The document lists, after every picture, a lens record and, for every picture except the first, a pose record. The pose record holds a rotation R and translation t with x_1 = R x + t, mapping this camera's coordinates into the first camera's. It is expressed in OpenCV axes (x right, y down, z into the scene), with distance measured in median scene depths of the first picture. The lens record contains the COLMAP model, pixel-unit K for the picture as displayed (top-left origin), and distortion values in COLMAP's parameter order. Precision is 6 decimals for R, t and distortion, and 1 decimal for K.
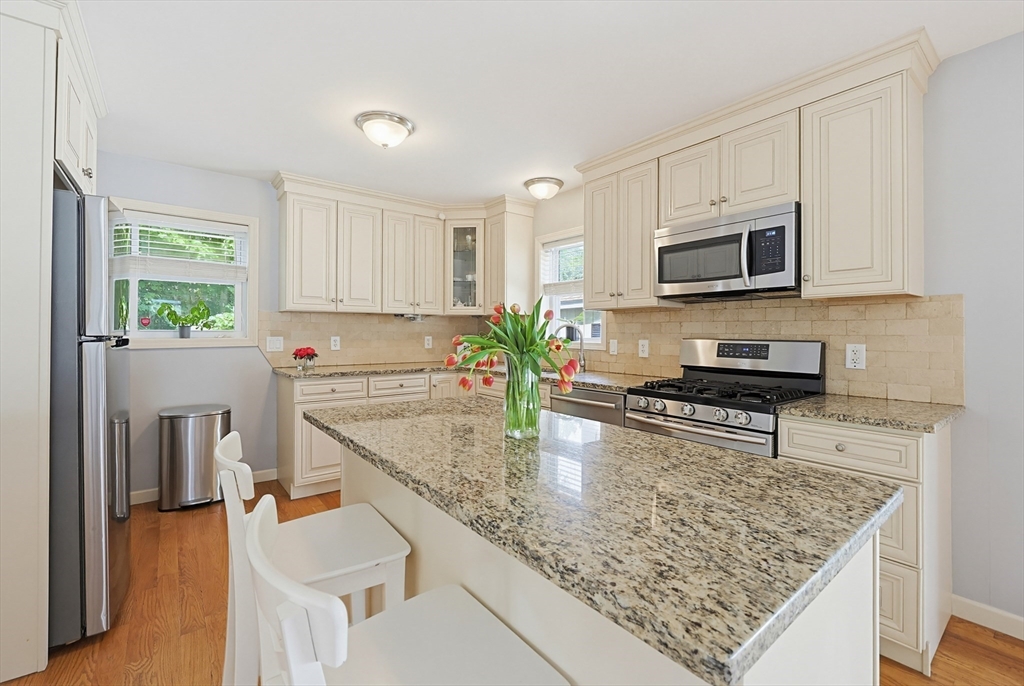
lens RADIAL K [[435.1, 0, 506.3], [0, 435.1, 336.3], [0, 0, 1]] dist [-0.000716, 0.000350]
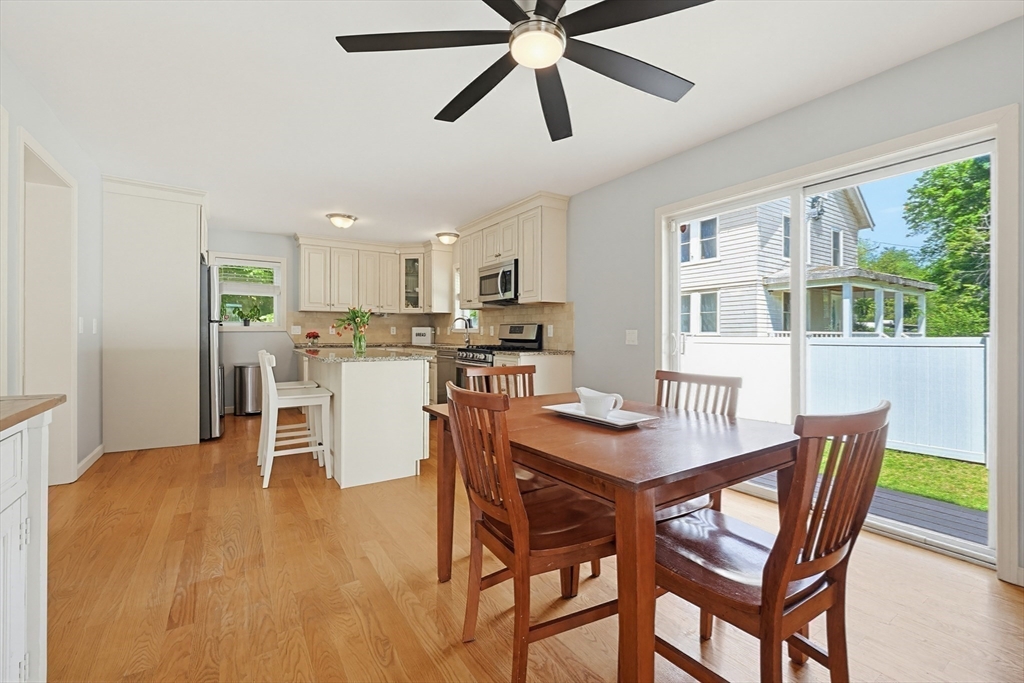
lens RADIAL K [[435.1, 0, 516.3], [0, 435.1, 338.9], [0, 0, 1]] dist [-0.000716, 0.000350]
pose [[0.997168, 0.001252, -0.075200, 0.564353], [-0.001039, 0.999995, 0.002876, 0.056237], [0.075204, -0.002789, 0.997164, -0.788914]]
